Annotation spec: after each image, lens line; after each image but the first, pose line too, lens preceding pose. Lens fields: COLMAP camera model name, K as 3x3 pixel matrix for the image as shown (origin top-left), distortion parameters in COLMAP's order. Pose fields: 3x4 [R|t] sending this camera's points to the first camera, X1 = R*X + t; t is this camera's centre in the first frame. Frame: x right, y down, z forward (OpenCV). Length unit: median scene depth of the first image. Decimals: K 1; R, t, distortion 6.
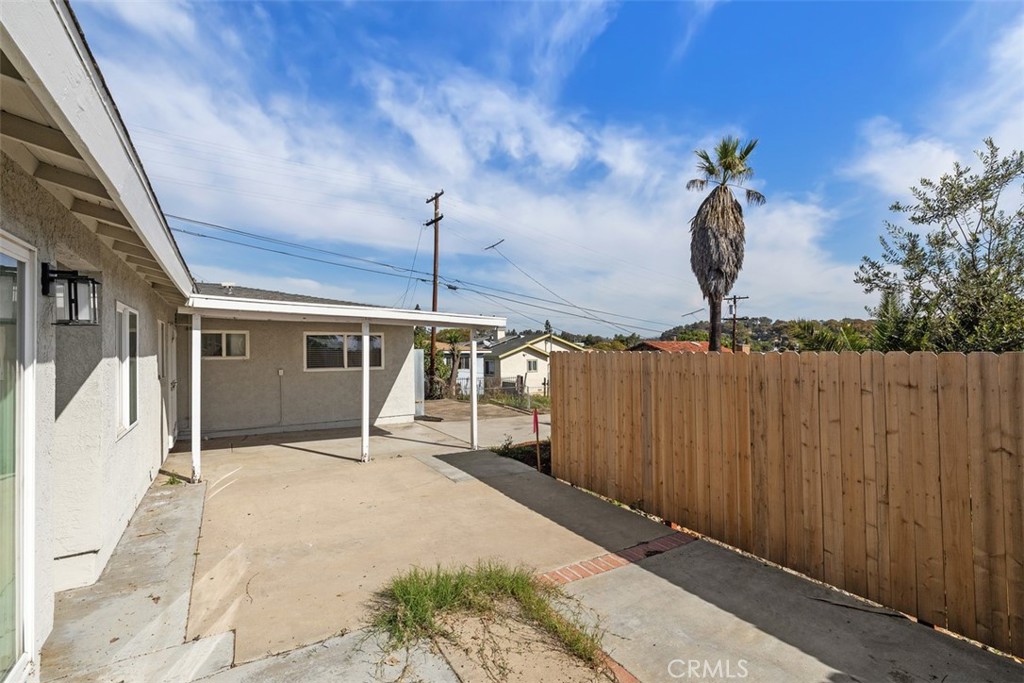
lens RADIAL K [[450.8, 0, 514.1], [0, 450.8, 346.6], [0, 0, 1]] dist [0.004019, 0.000662]
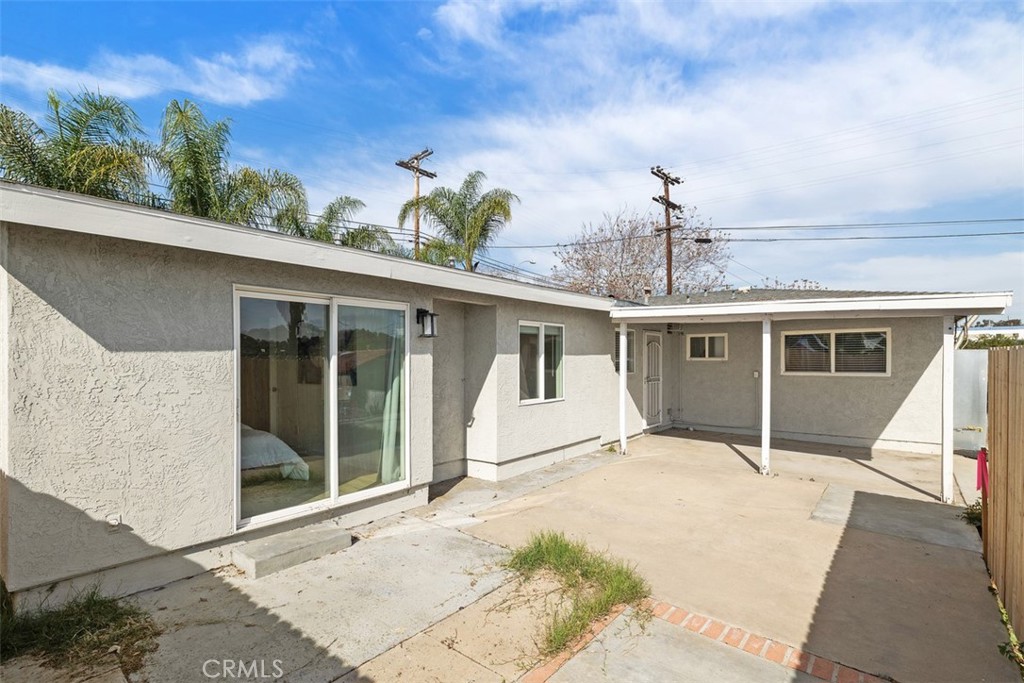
lens RADIAL K [[498.5, 0, 512.6], [0, 498.5, 349.5], [0, 0, 1]] dist [-0.004023, 0.000794]
pose [[0.317776, -0.010847, -0.948104, 0.674562], [0.007218, 0.999933, -0.009021, 0.018692], [0.948138, -0.003976, 0.317834, 0.321283]]
